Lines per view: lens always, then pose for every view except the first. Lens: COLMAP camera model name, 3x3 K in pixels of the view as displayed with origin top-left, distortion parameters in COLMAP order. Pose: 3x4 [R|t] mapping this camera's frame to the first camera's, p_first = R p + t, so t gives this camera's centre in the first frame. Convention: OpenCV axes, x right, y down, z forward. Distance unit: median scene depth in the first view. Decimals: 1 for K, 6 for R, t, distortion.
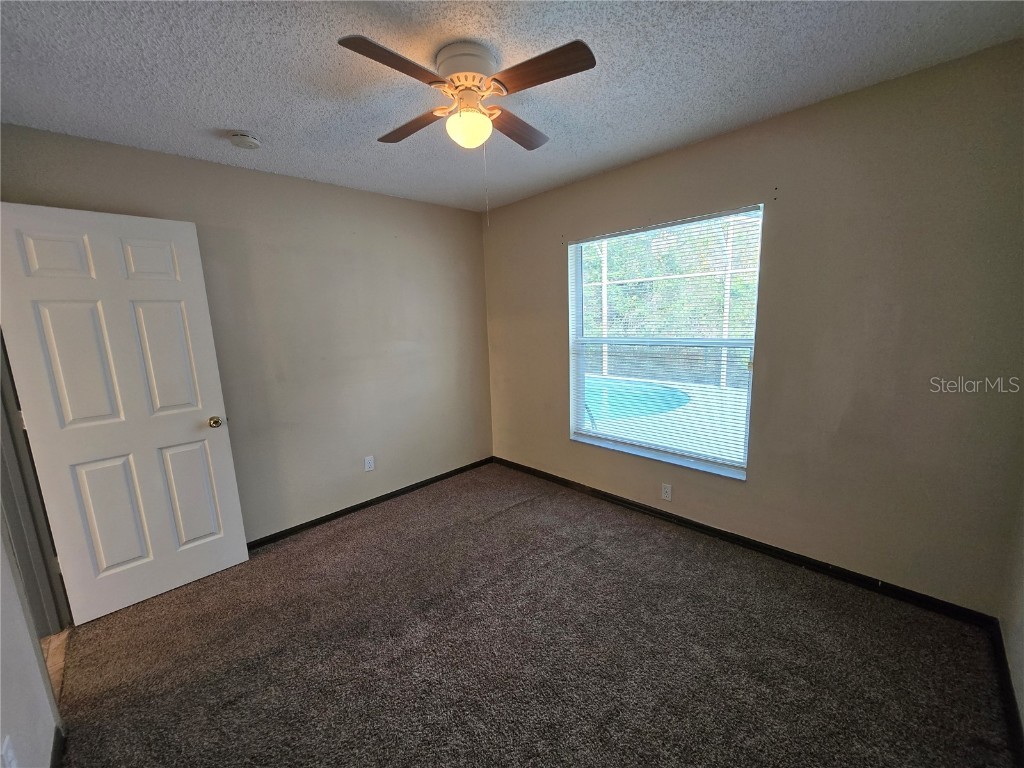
lens RADIAL K [[402.4, 0, 509.7], [0, 402.4, 386.1], [0, 0, 1]] dist [-0.002040, 0.000168]
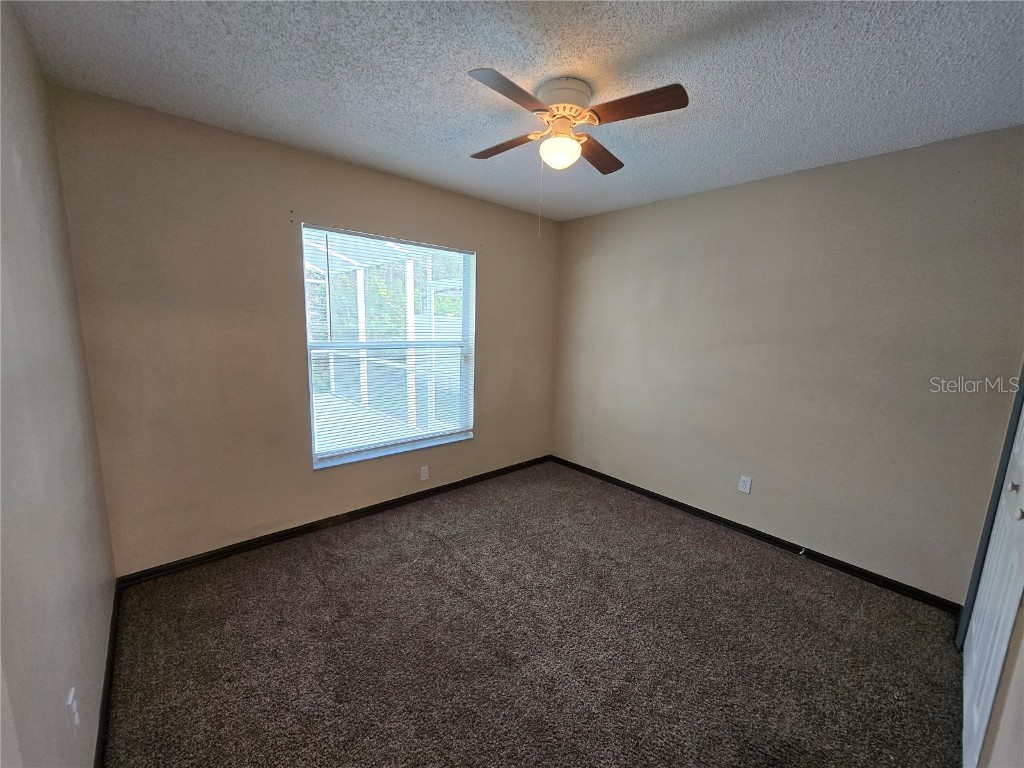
lens RADIAL K [[398.4, 0, 512.1], [0, 398.4, 389.7], [0, 0, 1]] dist [-0.001162, 0.000005]
pose [[0.068769, -0.134951, 0.988463, -0.725069], [0.139945, 0.982317, 0.124376, -0.085636], [-0.987768, 0.129778, 0.086438, 0.639413]]
